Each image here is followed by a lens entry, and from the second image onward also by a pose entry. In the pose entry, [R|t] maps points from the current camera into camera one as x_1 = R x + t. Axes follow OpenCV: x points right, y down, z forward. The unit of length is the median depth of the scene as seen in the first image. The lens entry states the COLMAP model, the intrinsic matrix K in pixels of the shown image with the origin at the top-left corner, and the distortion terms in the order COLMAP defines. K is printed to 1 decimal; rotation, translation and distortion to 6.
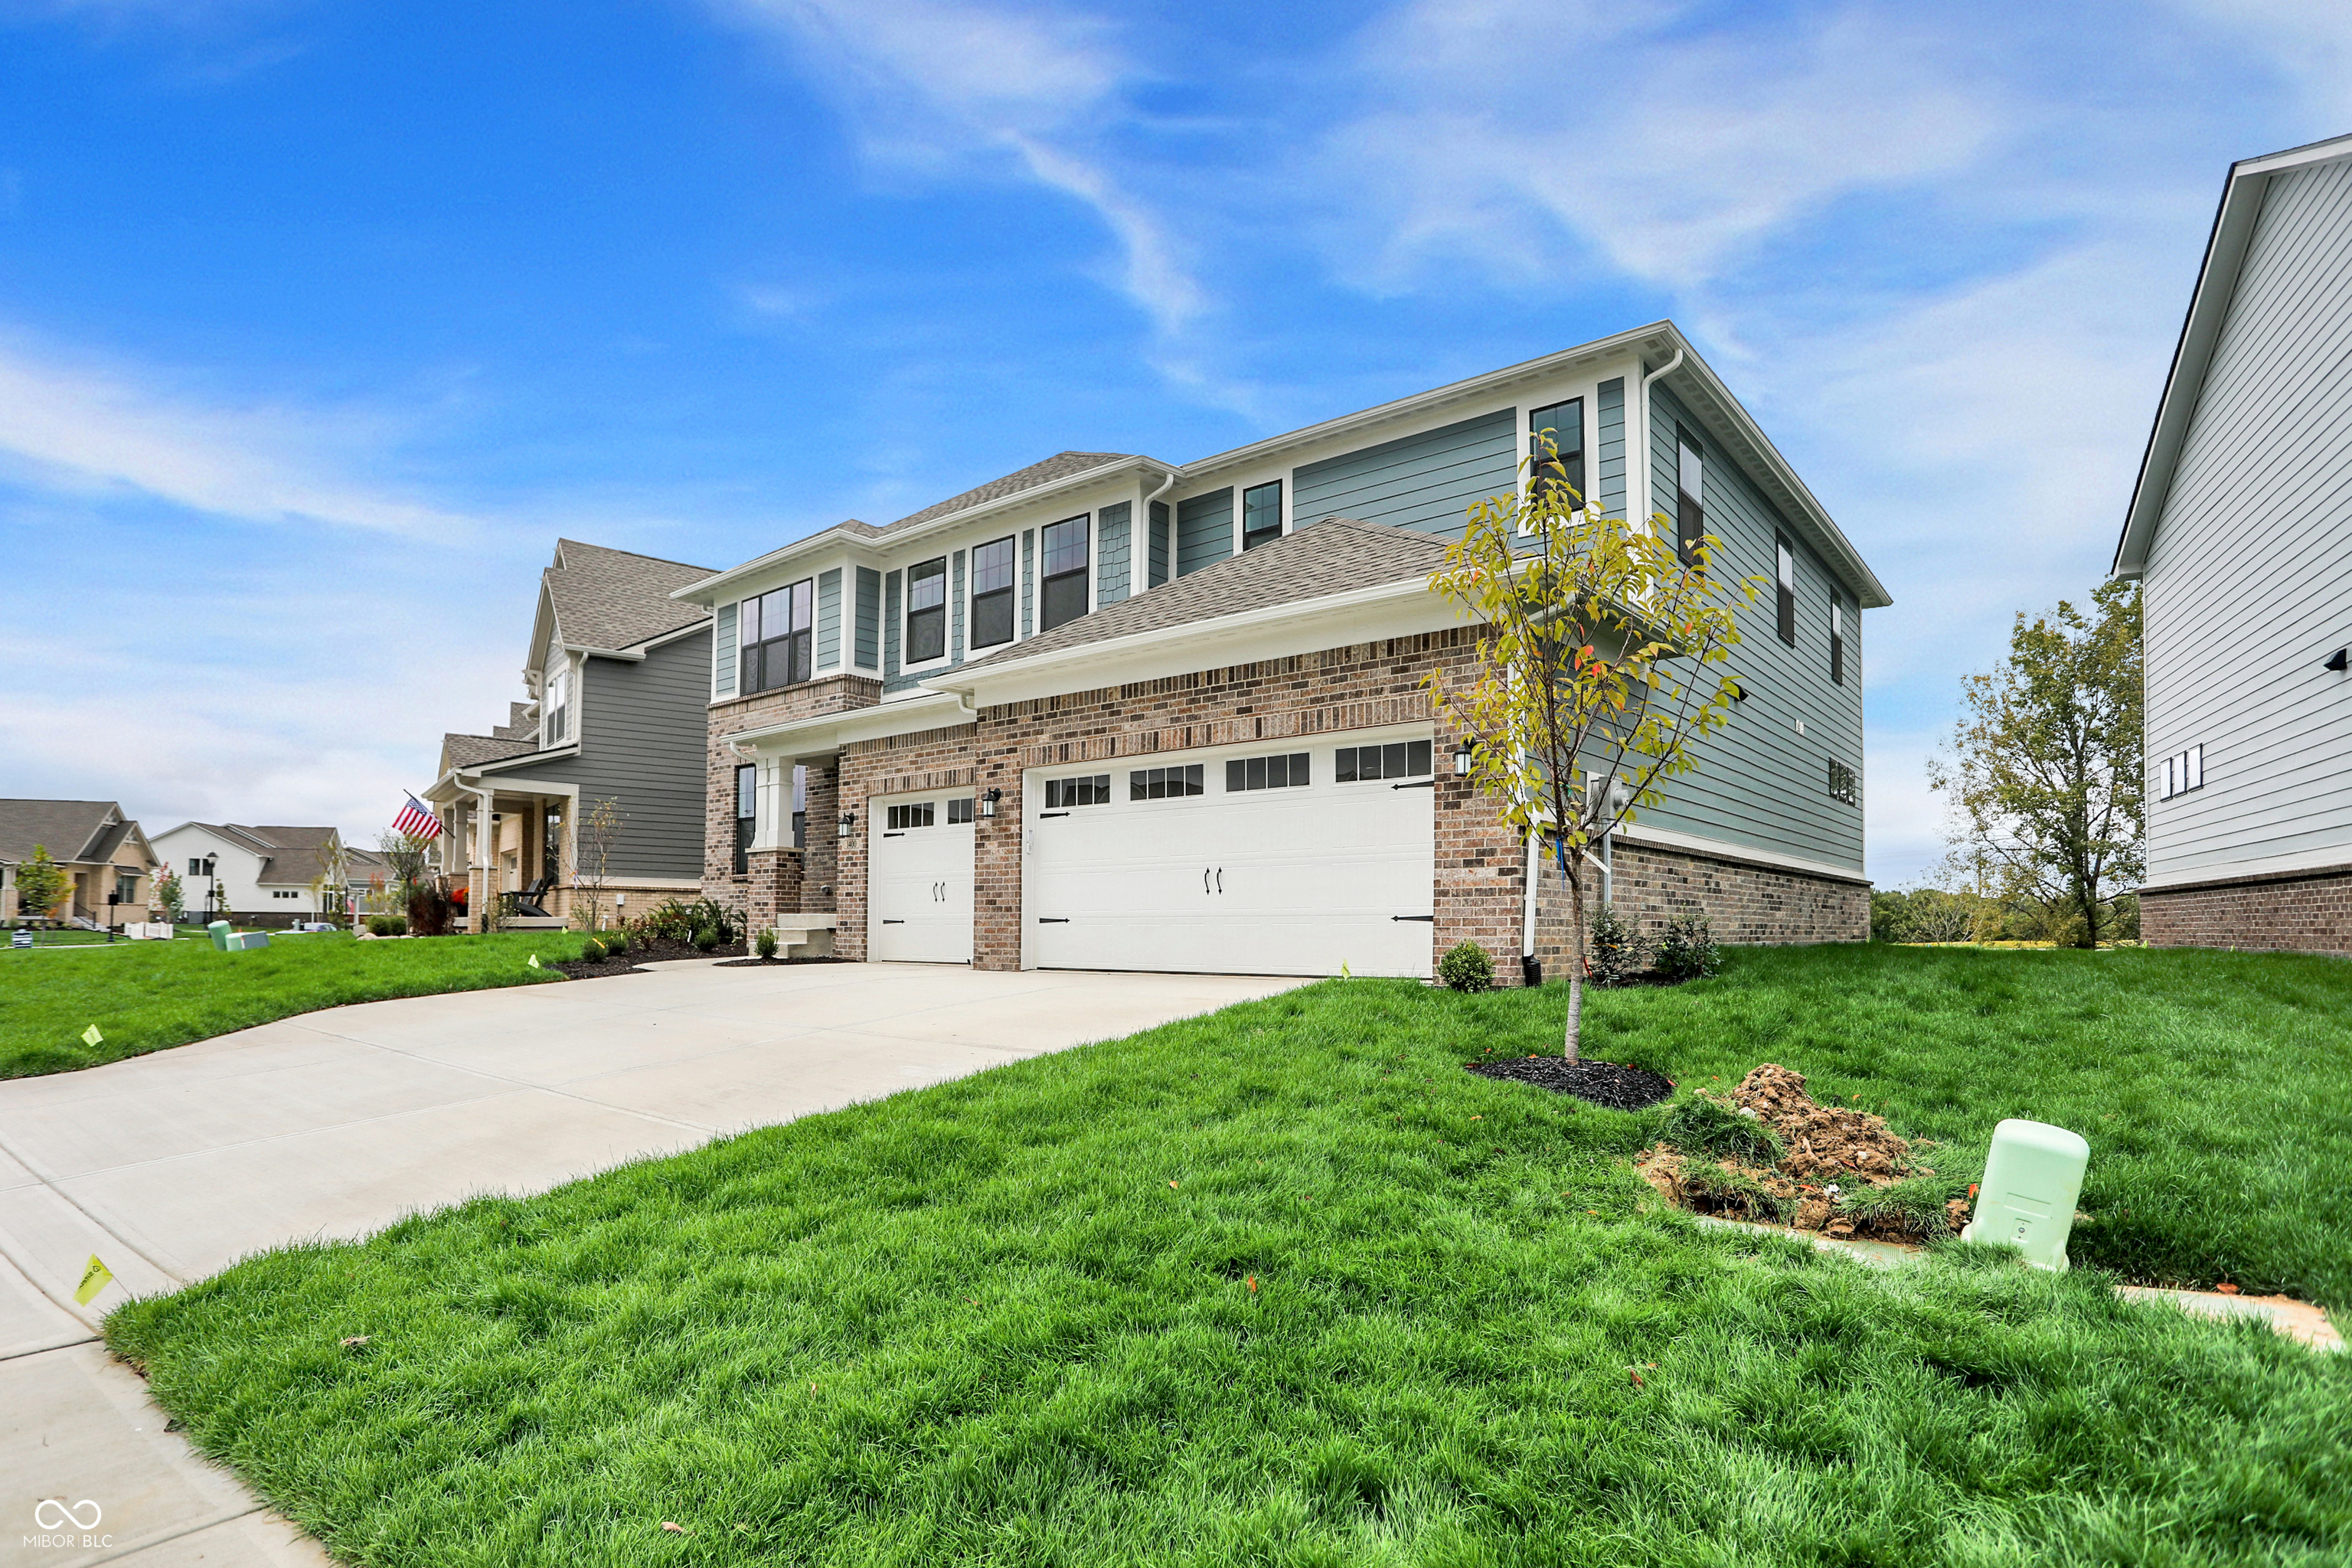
lens RADIAL K [[1211.7, 0, 1176.0], [0, 1211.7, 784.0], [0, 0, 1]] dist [-0.069629, 0.042327]
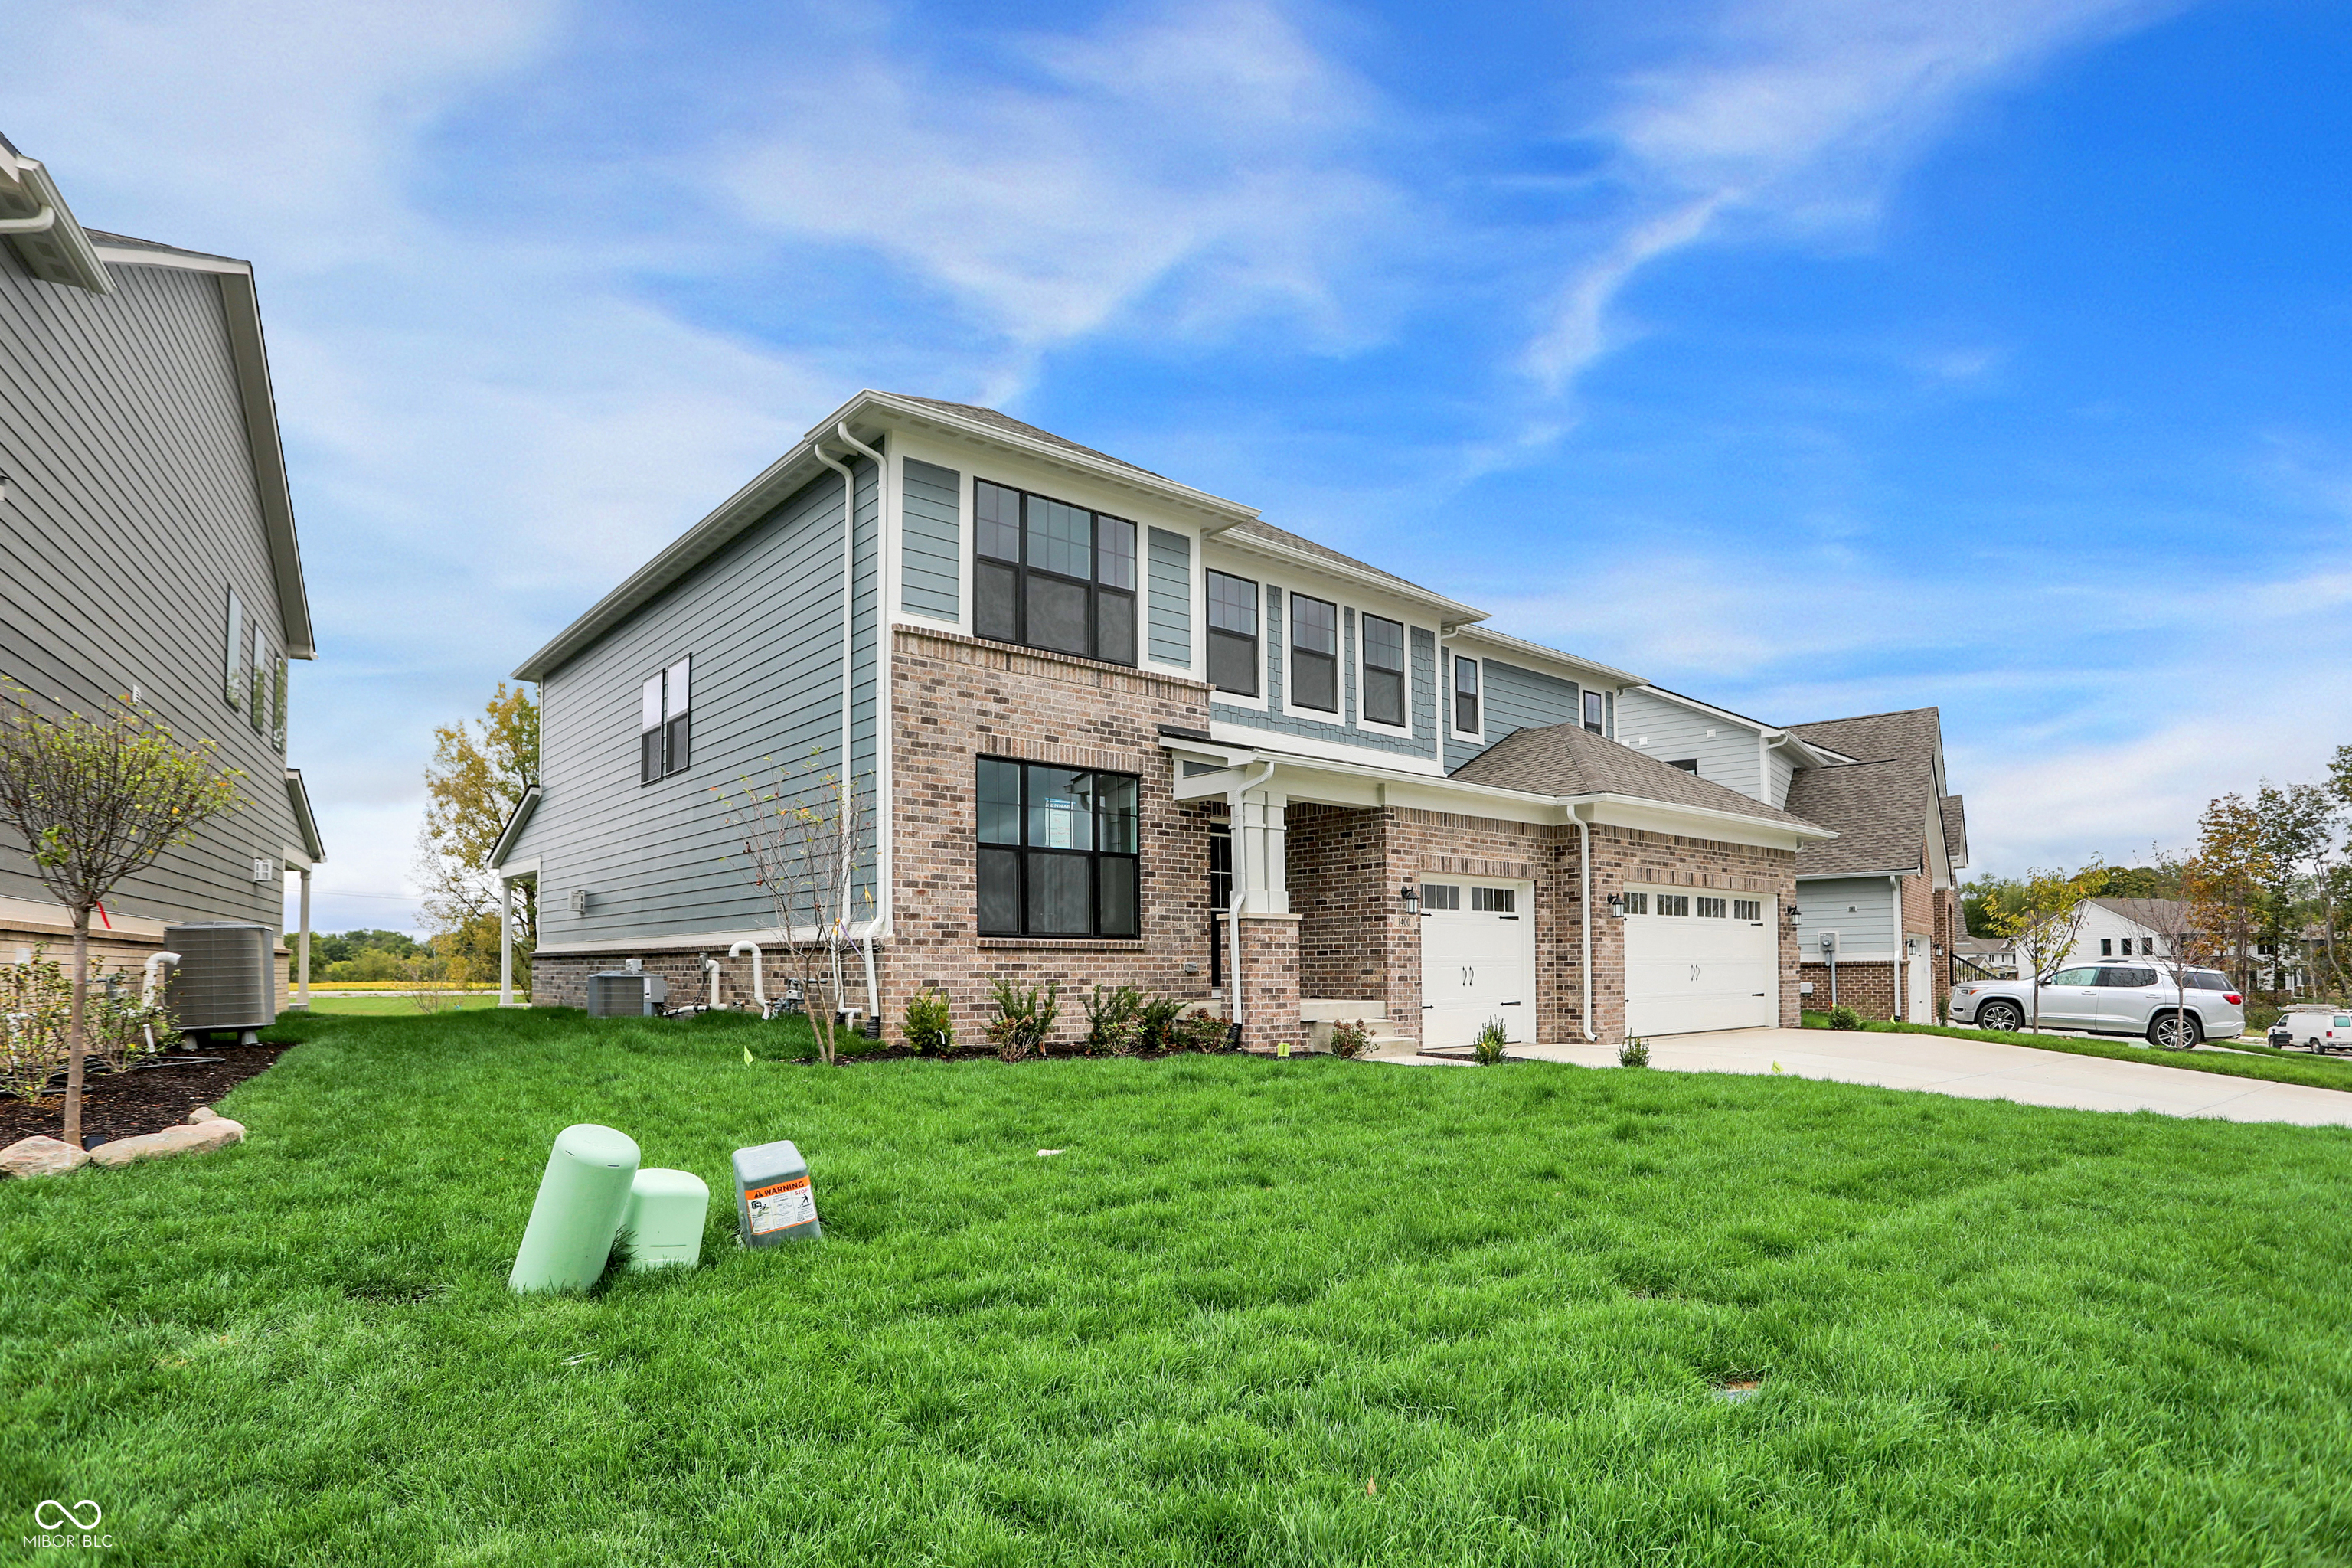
lens RADIAL K [[1211.7, 0, 1176.0], [0, 1211.7, 784.0], [0, 0, 1]] dist [-0.069629, 0.042327]
pose [[0.185729, 0.145948, 0.971702, -1.201873], [-0.117097, 0.985148, -0.125586, 0.082769], [-0.975599, -0.090459, 0.200060, 1.014385]]
